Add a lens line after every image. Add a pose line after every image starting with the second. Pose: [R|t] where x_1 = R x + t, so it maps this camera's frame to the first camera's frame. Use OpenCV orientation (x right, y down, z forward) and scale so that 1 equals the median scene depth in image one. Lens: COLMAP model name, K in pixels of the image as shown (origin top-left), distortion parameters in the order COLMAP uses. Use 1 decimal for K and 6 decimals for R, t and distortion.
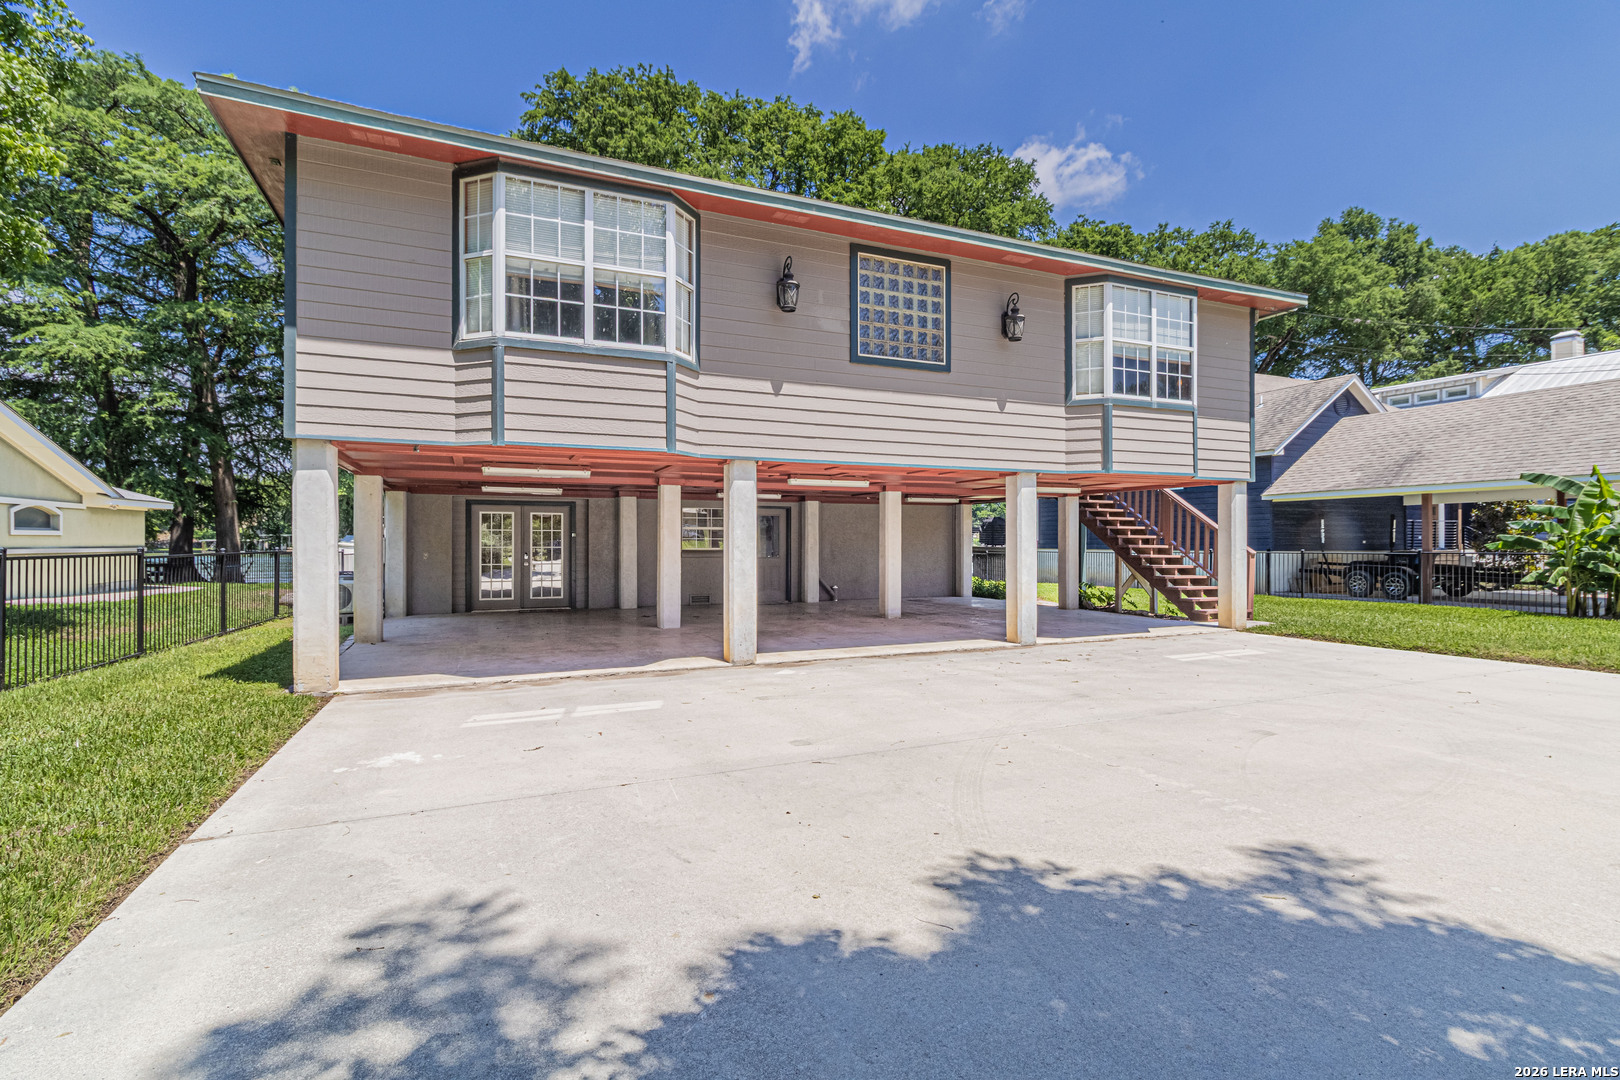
lens RADIAL K [[752.4, 0, 812.3], [0, 752.4, 532.0], [0, 0, 1]] dist [0.004037, 0.000093]
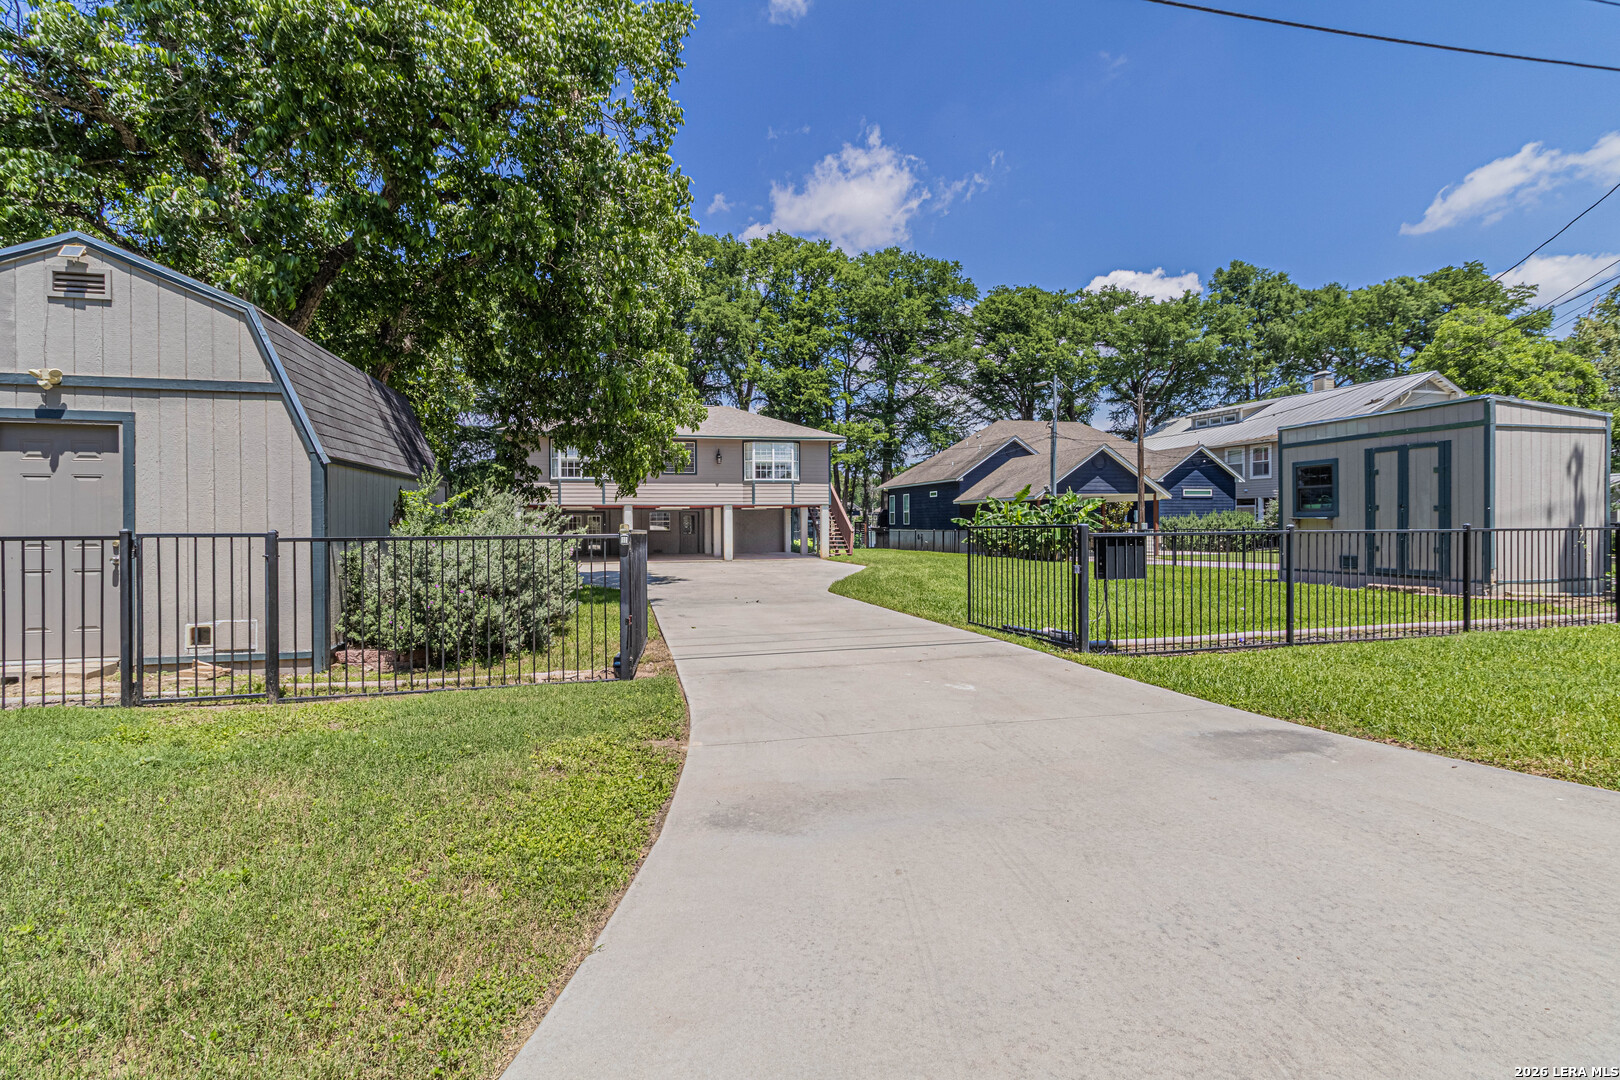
lens RADIAL K [[758.4, 0, 802.3], [0, 758.4, 519.4], [0, 0, 1]] dist [0.001797, 0.000214]
pose [[0.985021, -0.006617, -0.172306, 1.104892], [0.007697, 0.999955, 0.005599, -0.034993], [0.172261, -0.006842, 0.985028, -1.966847]]
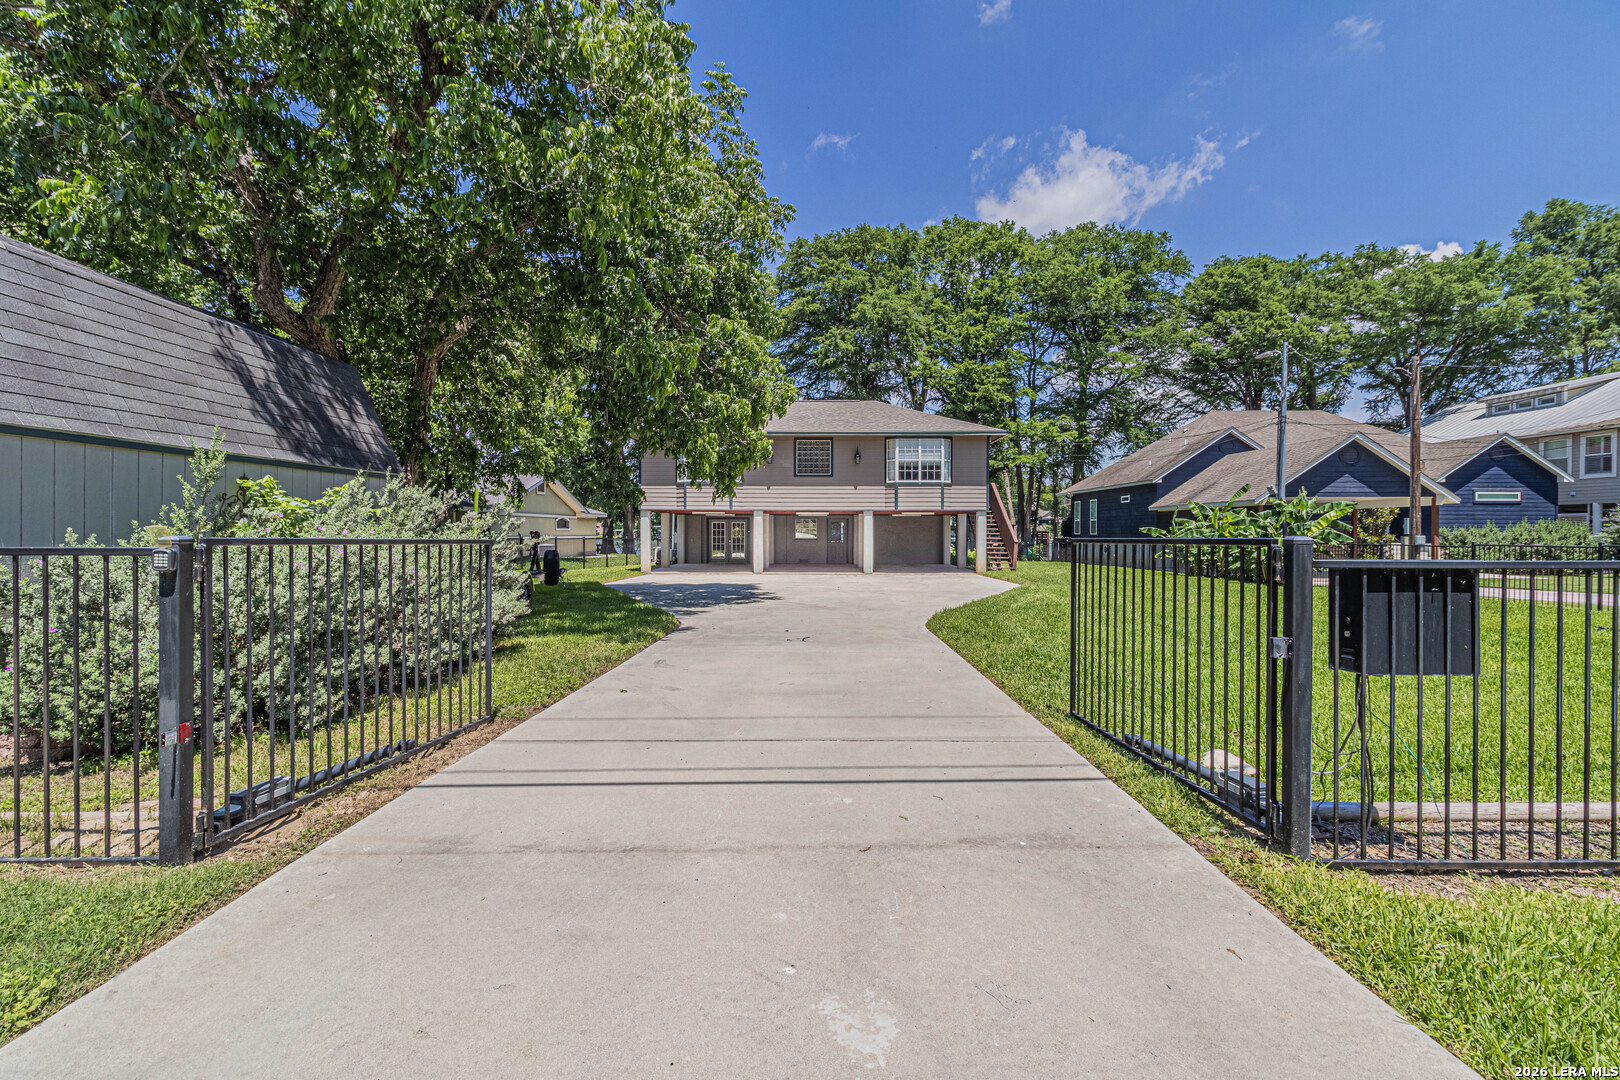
lens RADIAL K [[752.4, 0, 812.3], [0, 752.4, 532.0], [0, 0, 1]] dist [0.004037, 0.000093]
pose [[0.913462, 0.002924, -0.406913, 1.193574], [0.001385, 0.999946, 0.010295, -0.029685], [0.406921, -0.009967, 0.913409, -1.537705]]
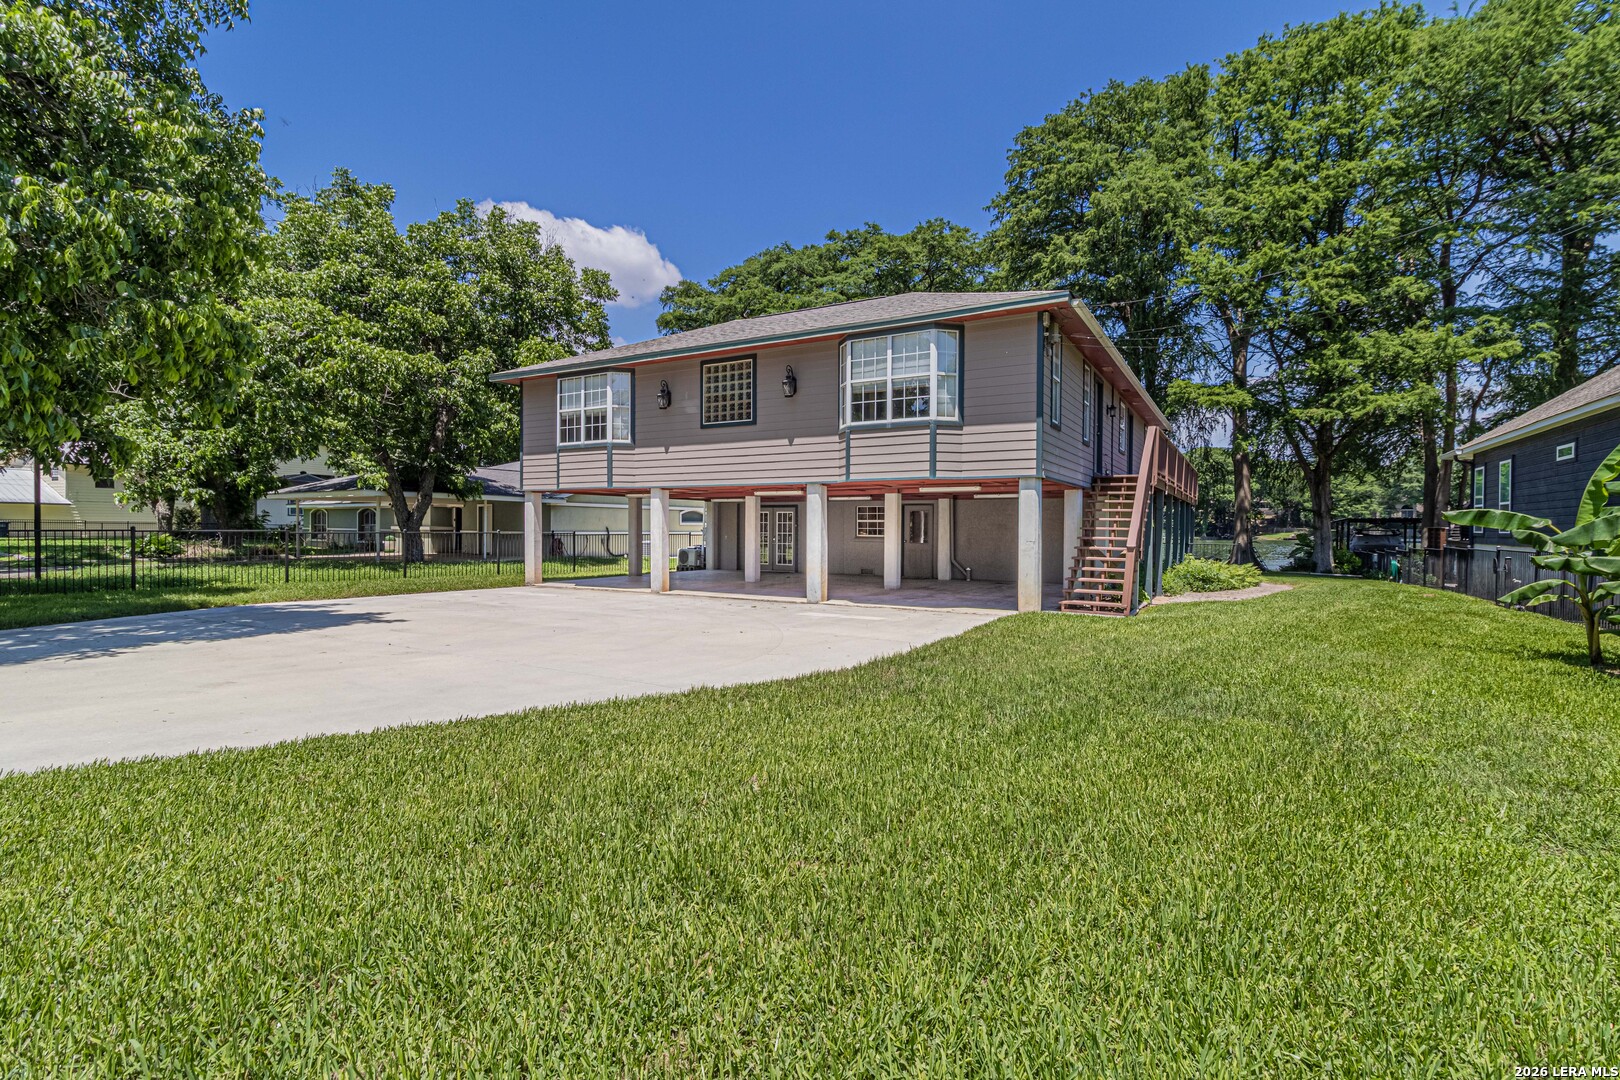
lens RADIAL K [[752.4, 0, 812.3], [0, 752.4, 532.0], [0, 0, 1]] dist [0.004037, 0.000093]
pose [[0.592258, 0.009276, -0.805695, 1.438045], [0.000515, 0.999929, 0.011891, -0.003690], [0.805748, -0.007457, 0.592212, 0.143462]]
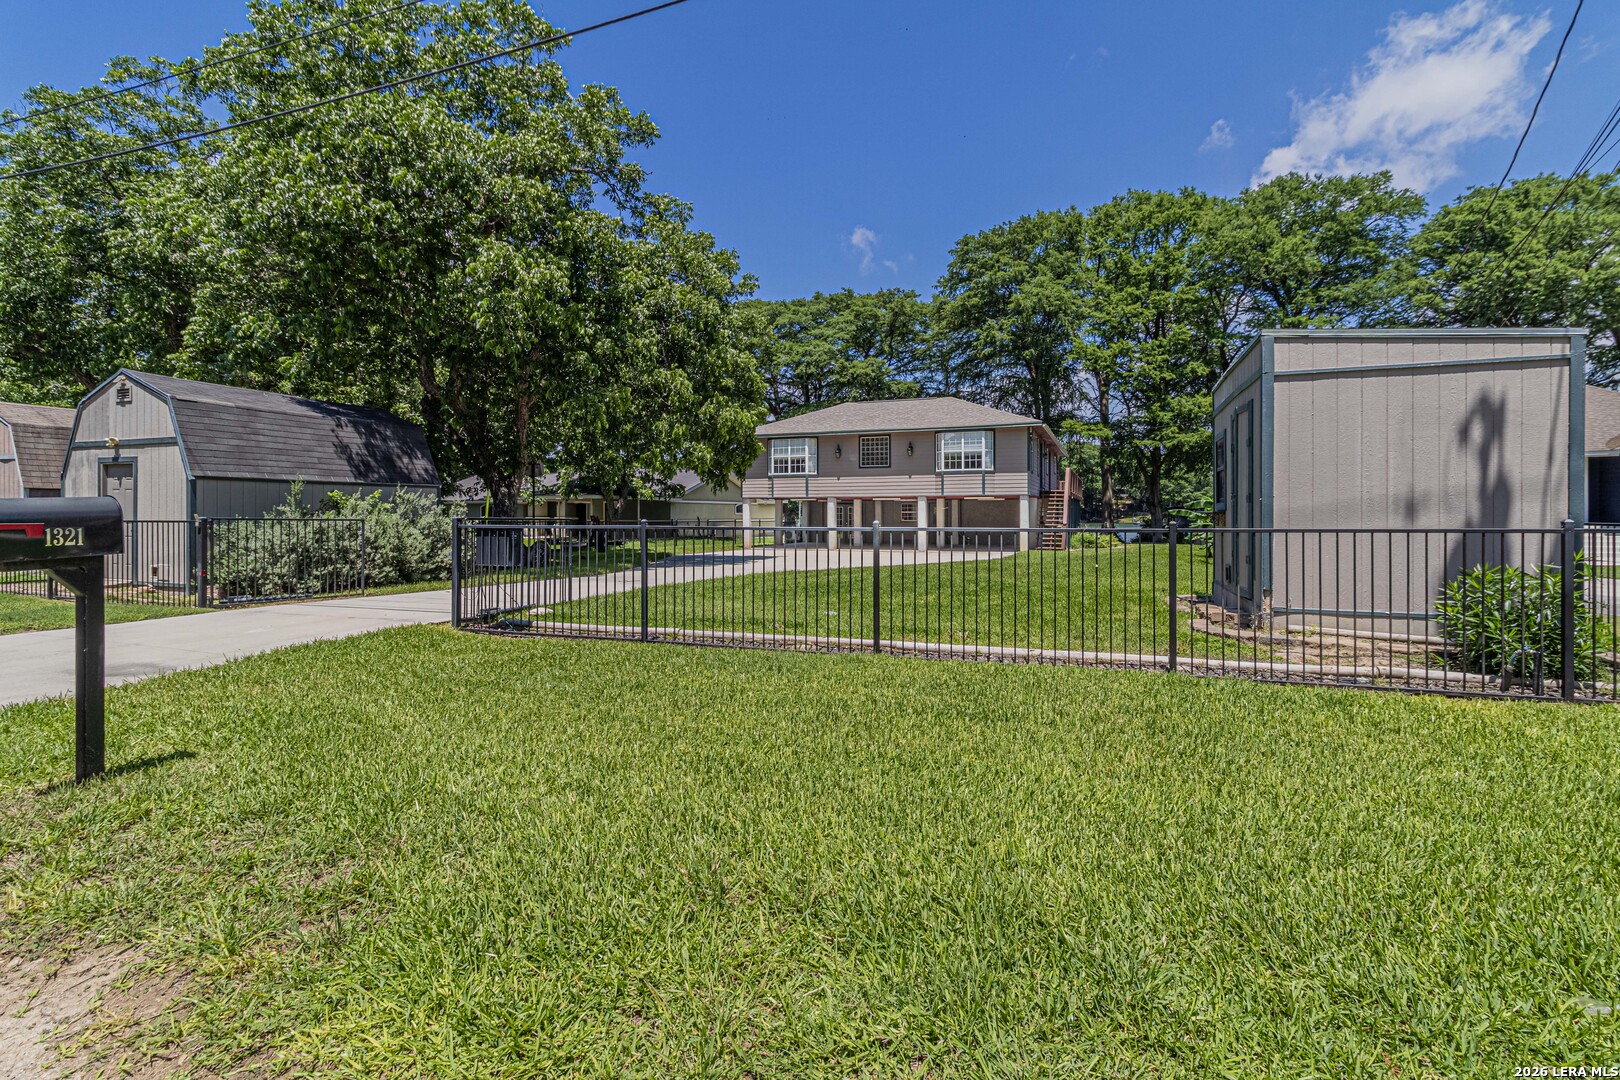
lens RADIAL K [[759.3, 0, 810.3], [0, 759.3, 512.7], [0, 0, 1]] dist [0.005256, 0.000649]
pose [[0.703628, -0.000816, -0.710568, 2.169077], [0.007292, 0.999955, 0.006073, -0.033274], [0.710531, -0.009455, 0.703602, -1.511598]]
